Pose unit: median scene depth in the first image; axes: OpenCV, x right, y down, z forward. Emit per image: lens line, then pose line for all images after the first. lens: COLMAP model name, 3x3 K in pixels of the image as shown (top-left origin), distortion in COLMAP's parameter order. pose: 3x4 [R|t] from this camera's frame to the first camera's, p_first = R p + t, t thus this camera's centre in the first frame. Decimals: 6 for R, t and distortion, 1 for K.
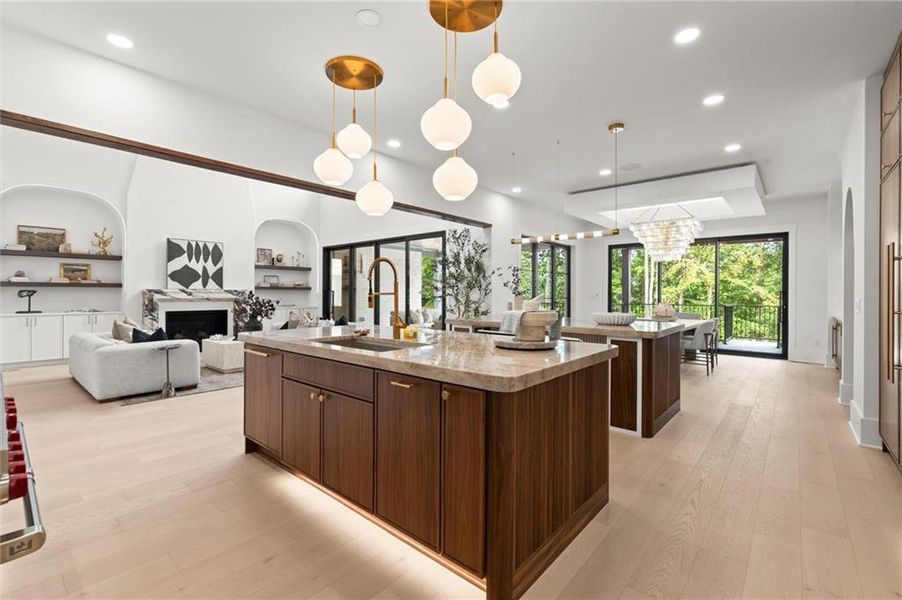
lens RADIAL K [[390.0, 0, 441.7], [0, 390.0, 294.8], [0, 0, 1]] dist [0.002038, -0.000783]
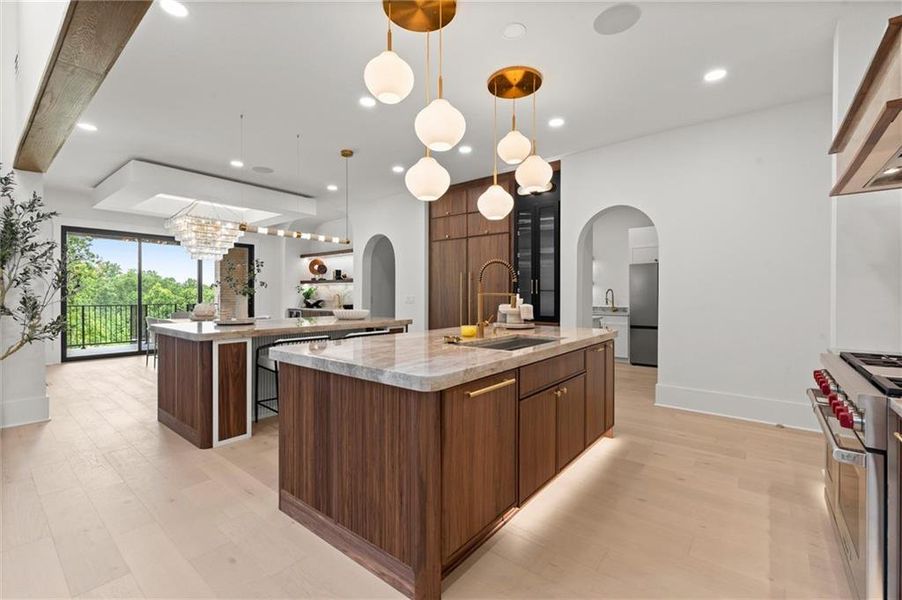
lens RADIAL K [[390.0, 0, 442.8], [0, 390.0, 296.9], [0, 0, 1]] dist [0.002038, -0.000783]
pose [[-0.017121, -0.012969, 0.999769, -0.376421], [0.001513, 0.999914, 0.012996, -0.003984], [-0.999852, 0.001735, -0.017100, 0.378345]]
